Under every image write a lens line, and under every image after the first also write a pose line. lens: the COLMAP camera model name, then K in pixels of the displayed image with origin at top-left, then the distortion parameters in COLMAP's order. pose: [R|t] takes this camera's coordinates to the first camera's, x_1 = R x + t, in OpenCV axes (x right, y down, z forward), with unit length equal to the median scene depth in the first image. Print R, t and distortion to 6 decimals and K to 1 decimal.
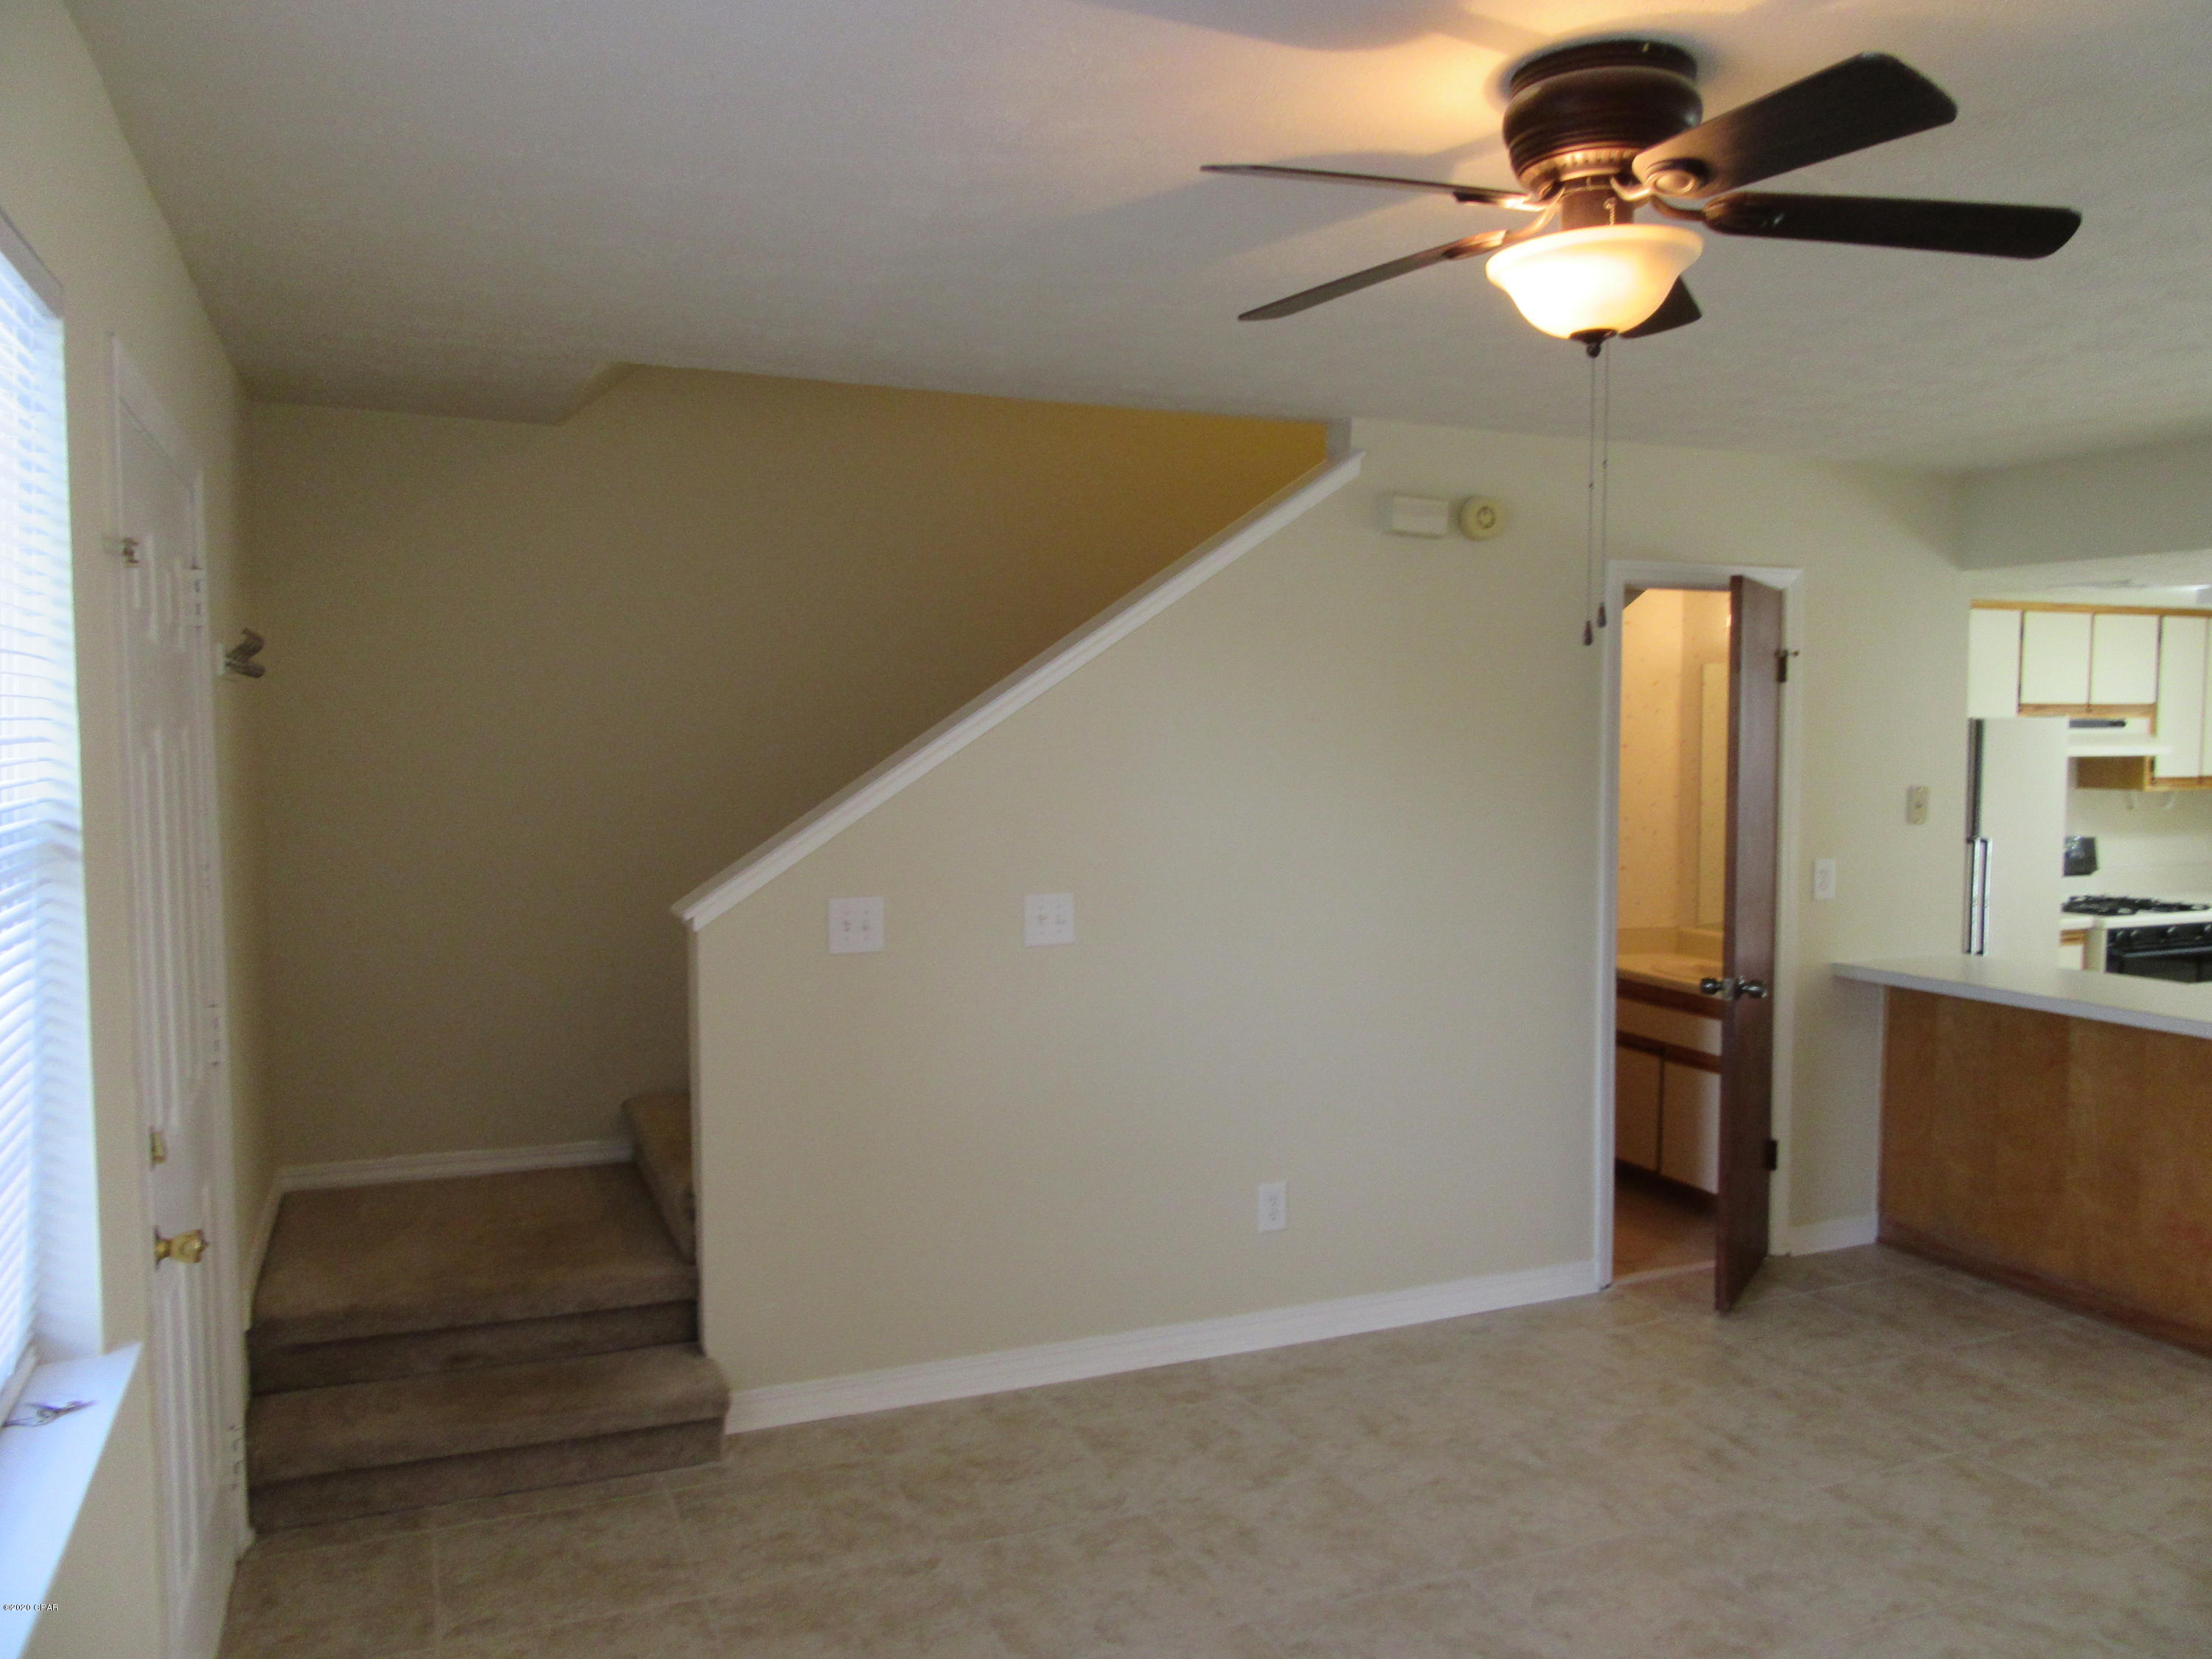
lens RADIAL K [[1648.8, 0, 1103.9], [0, 1648.8, 834.4], [0, 0, 1]] dist [-0.006762, 0.017293]
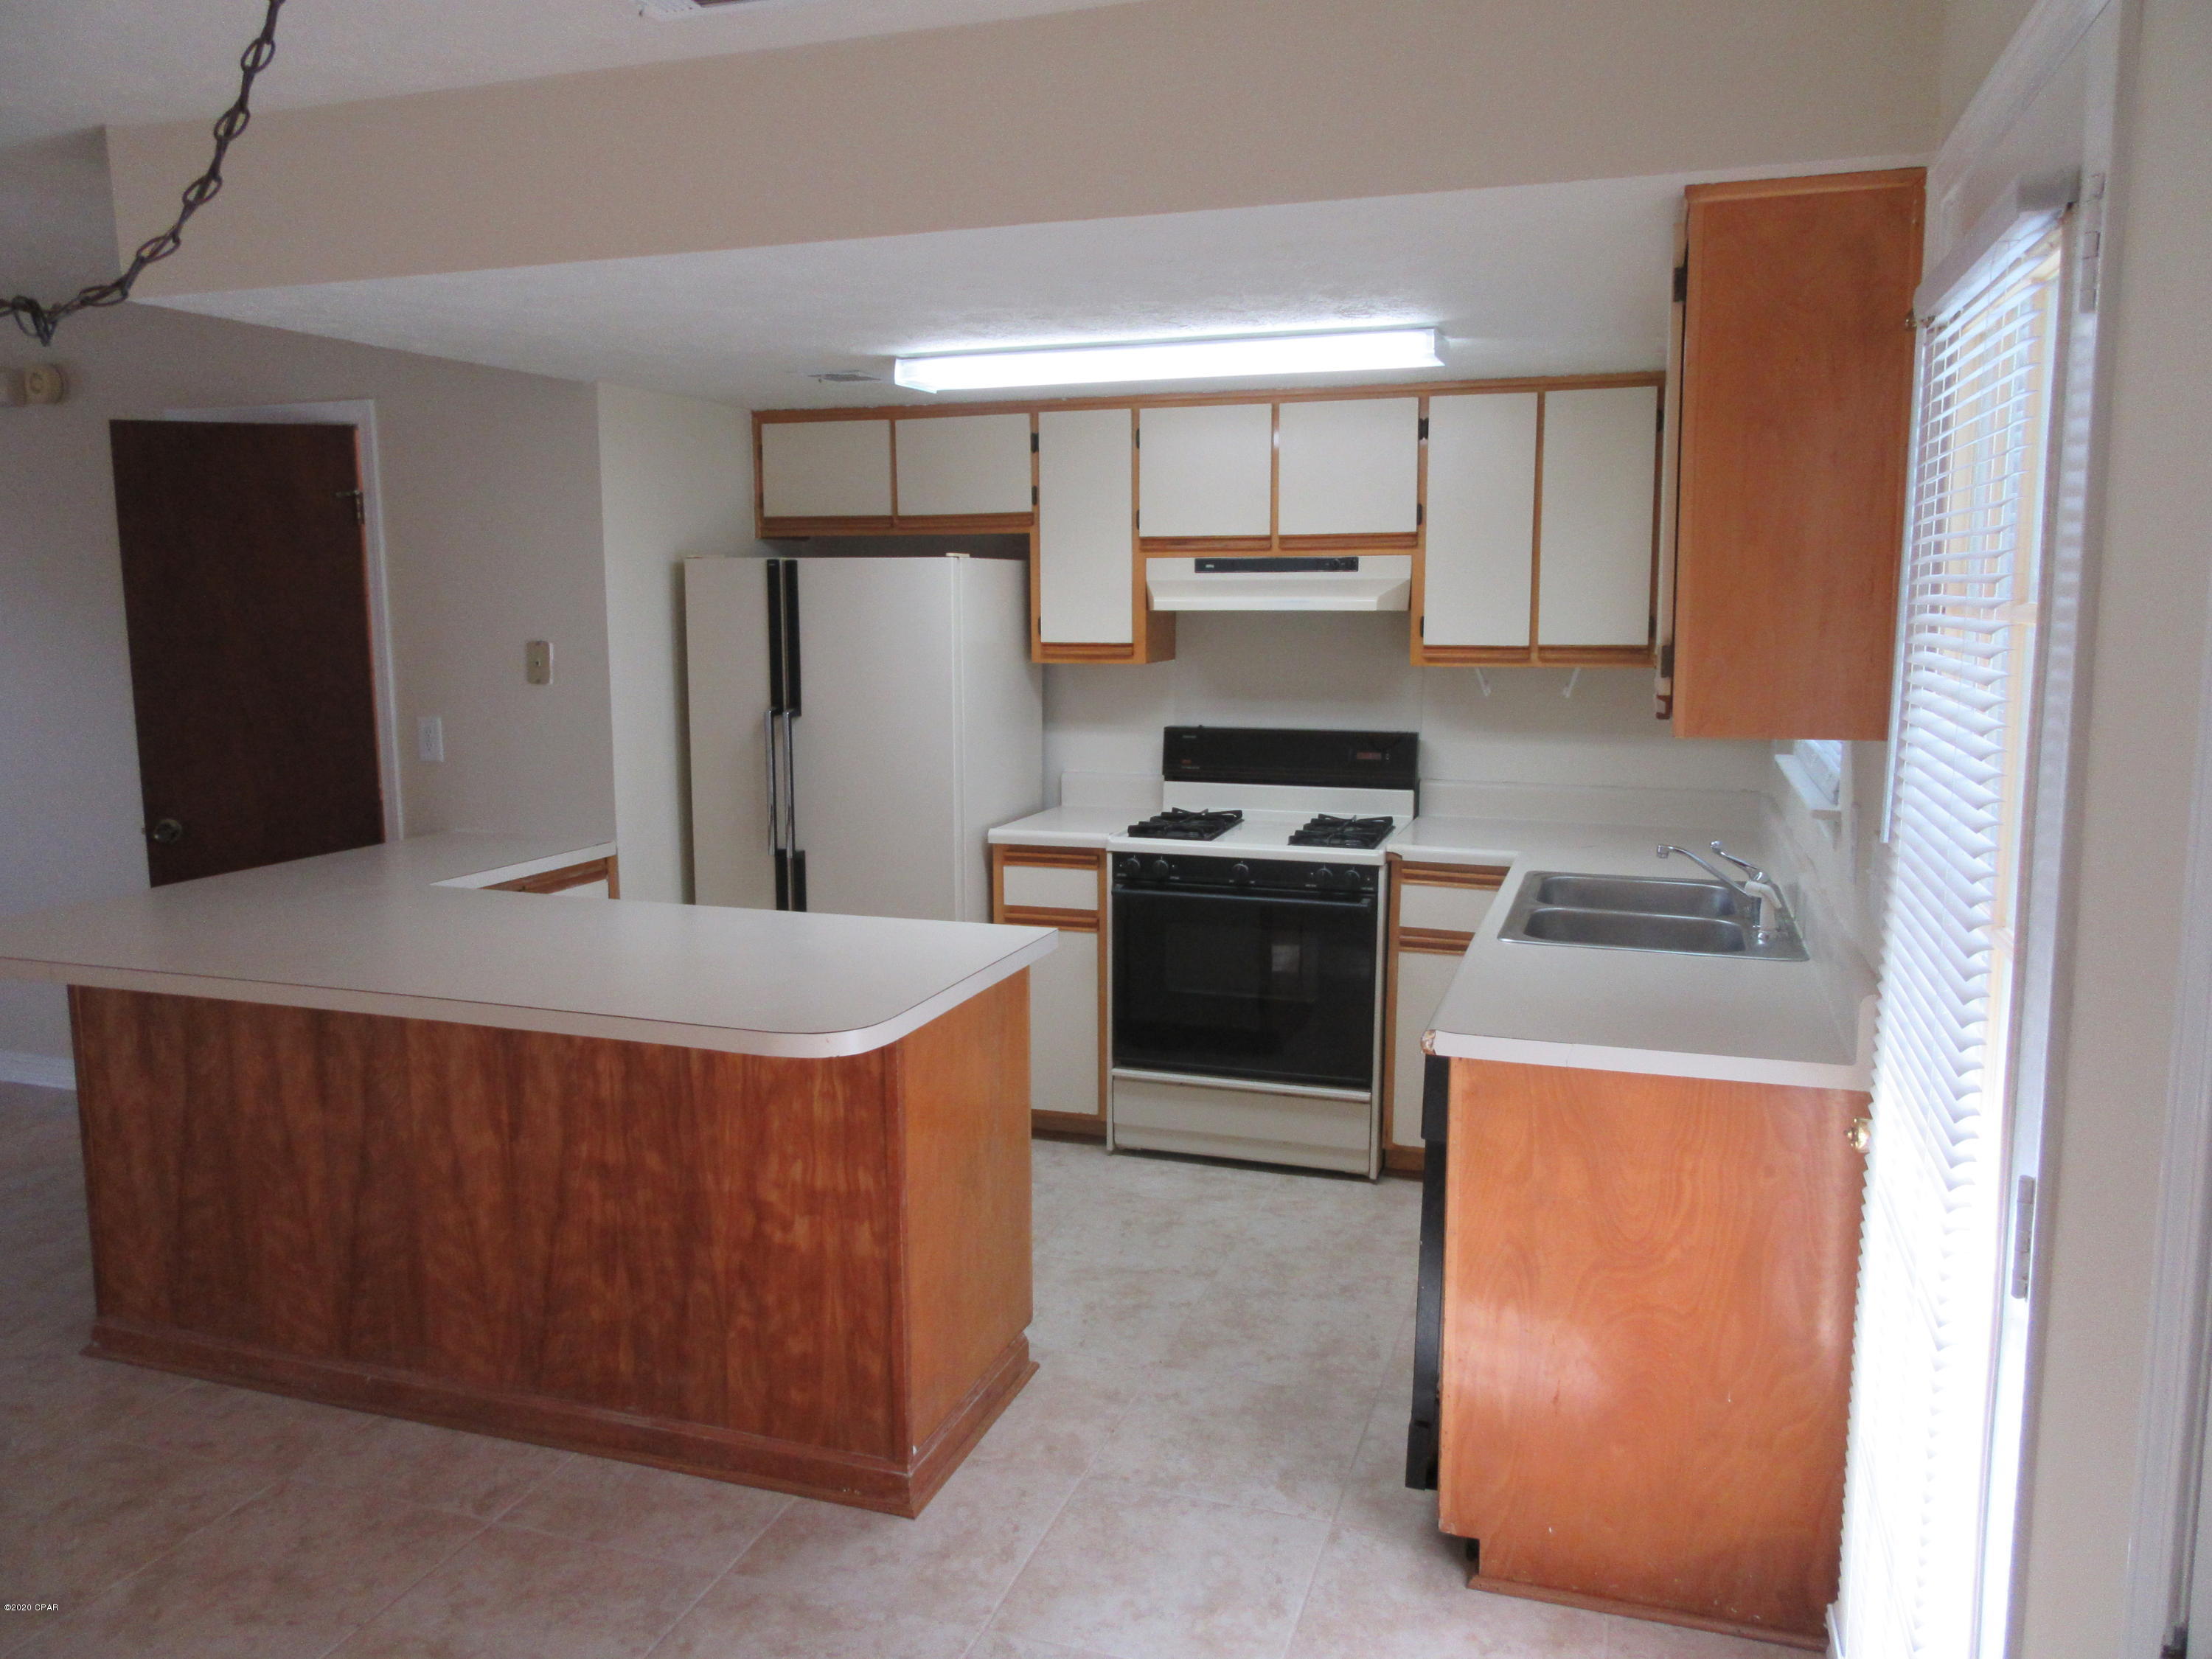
lens RADIAL K [[1648.8, 0, 1103.9], [0, 1648.8, 834.4], [0, 0, 1]] dist [-0.006762, 0.017293]
pose [[0.735173, 0.096411, -0.670989, 1.365322], [-0.040855, 0.994337, 0.098108, -0.026110], [0.676648, -0.044713, 0.734948, 0.586857]]
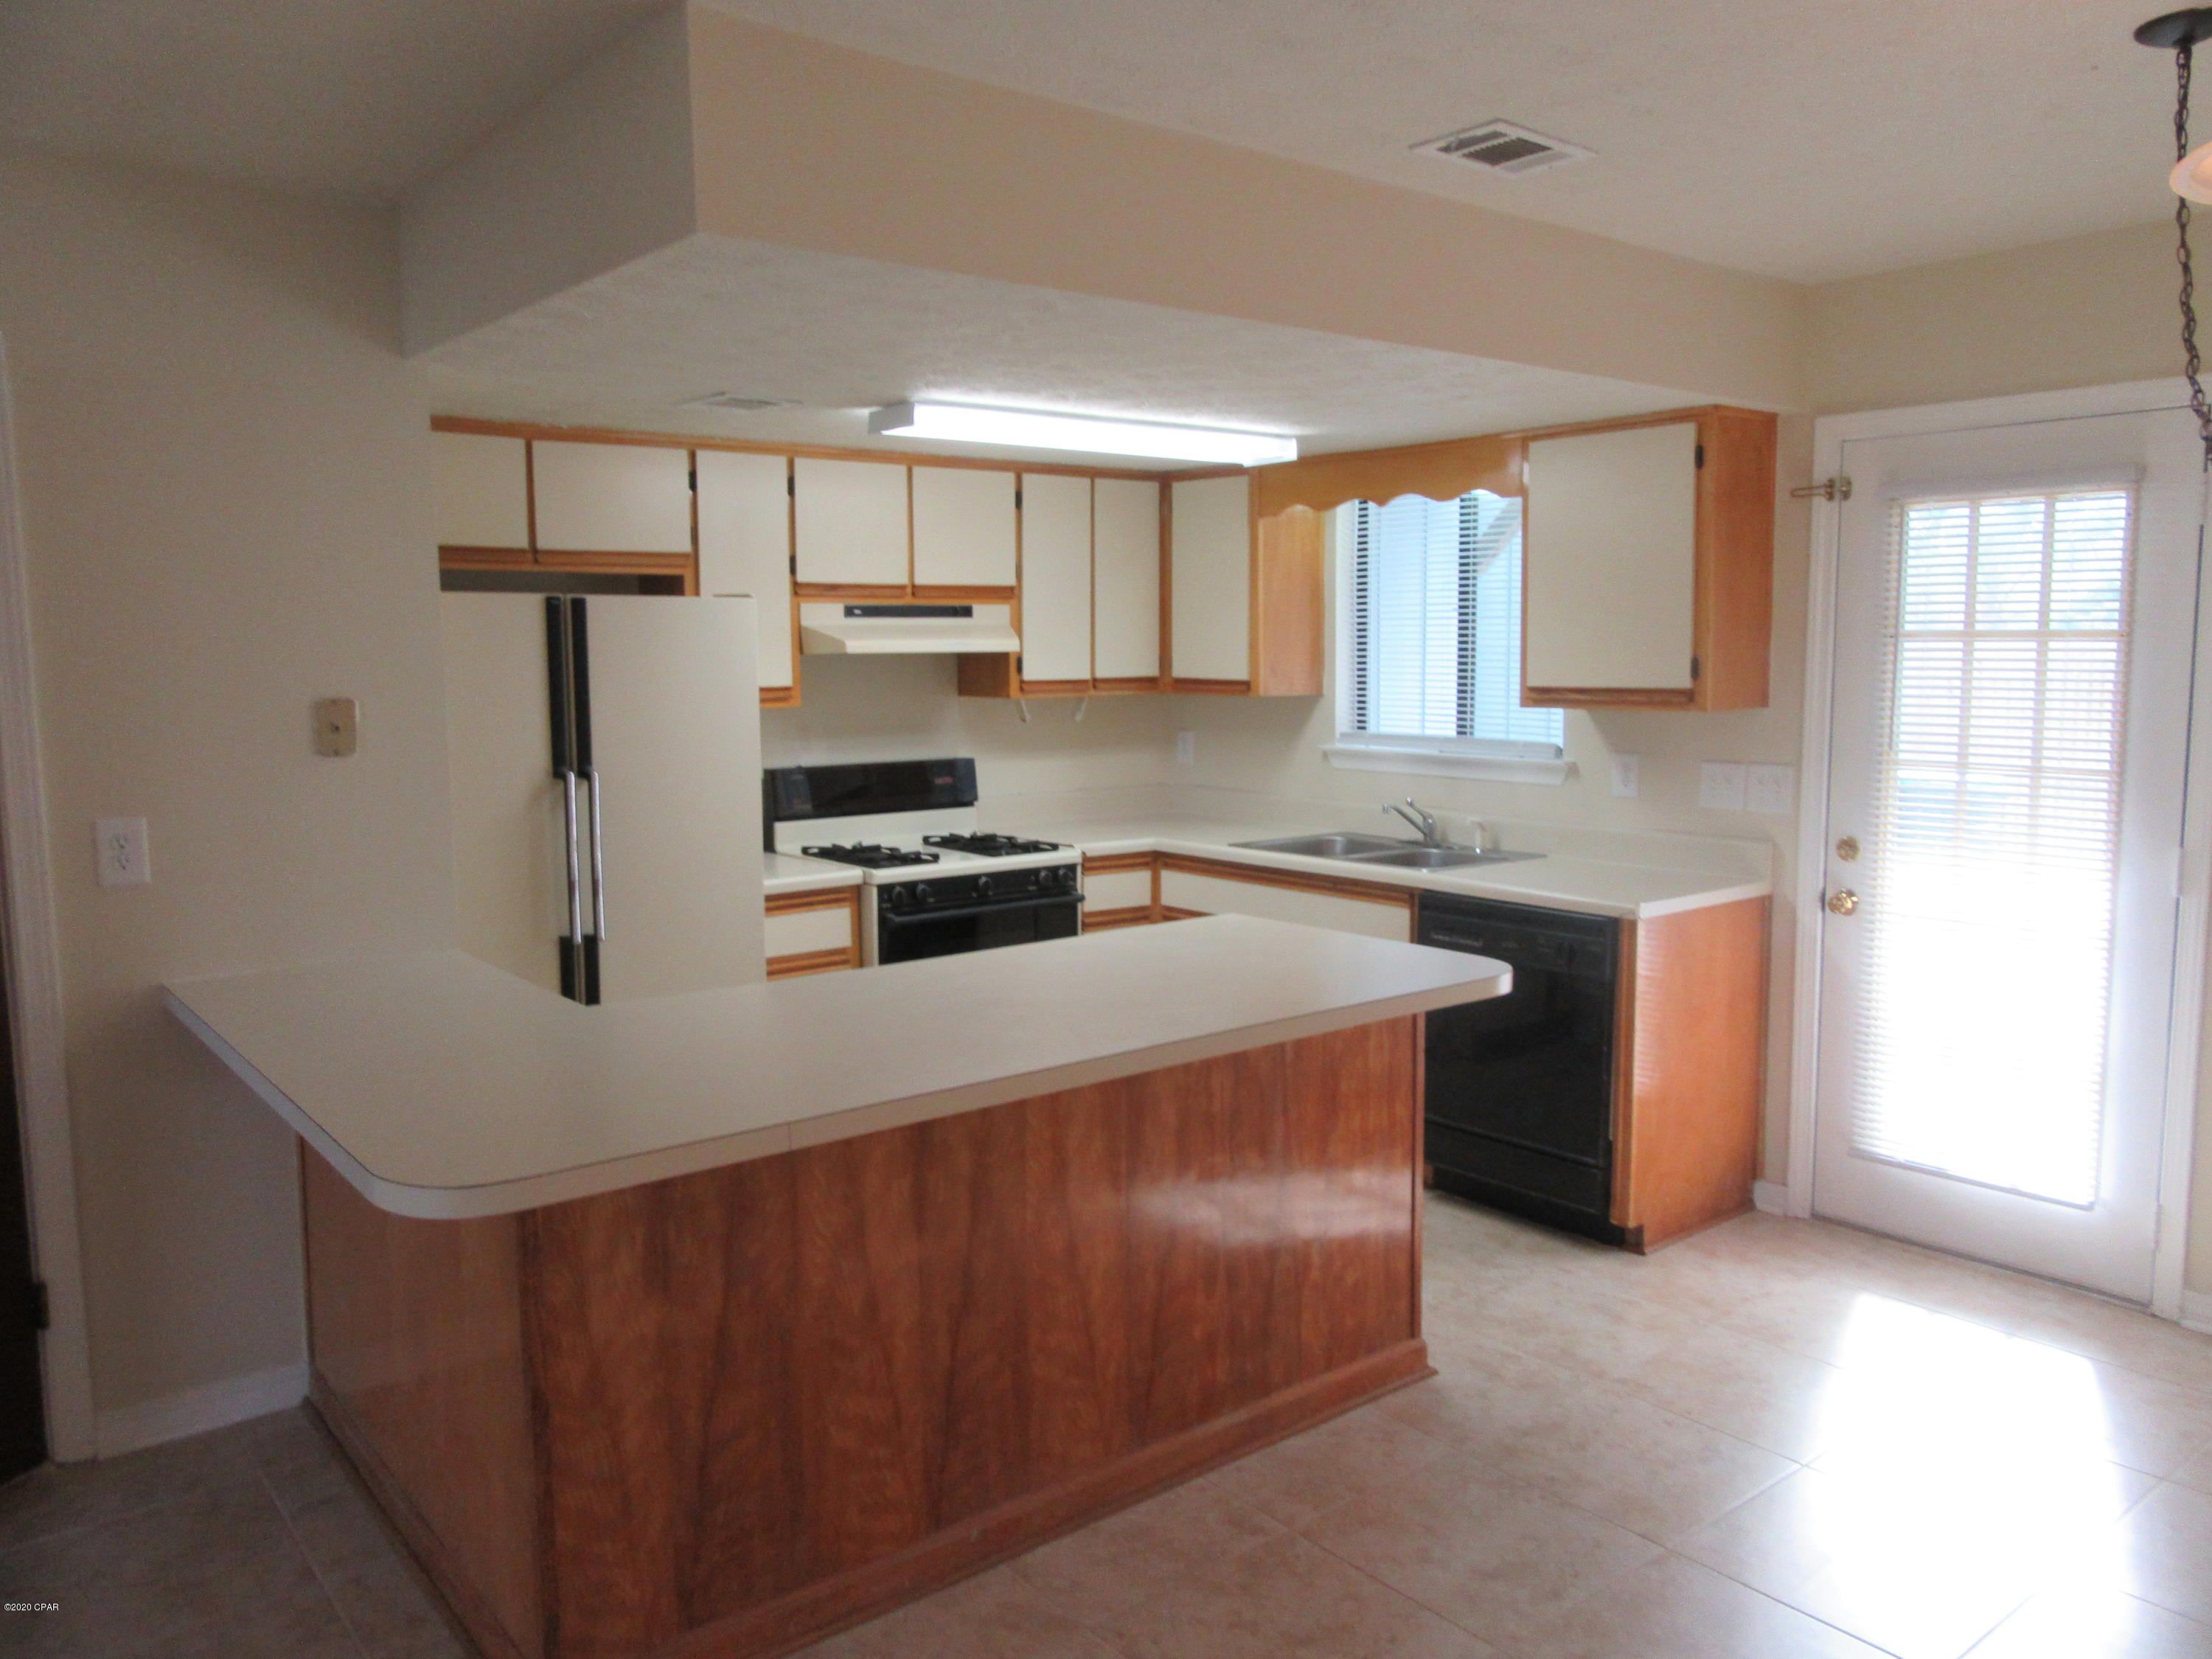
lens RADIAL K [[1648.8, 0, 1103.9], [0, 1648.8, 834.4], [0, 0, 1]] dist [-0.006762, 0.017293]
pose [[0.964326, -0.036544, 0.262184, 0.641845], [0.023433, 0.998322, 0.052961, -0.003125], [-0.263679, -0.044927, 0.963564, 0.318425]]
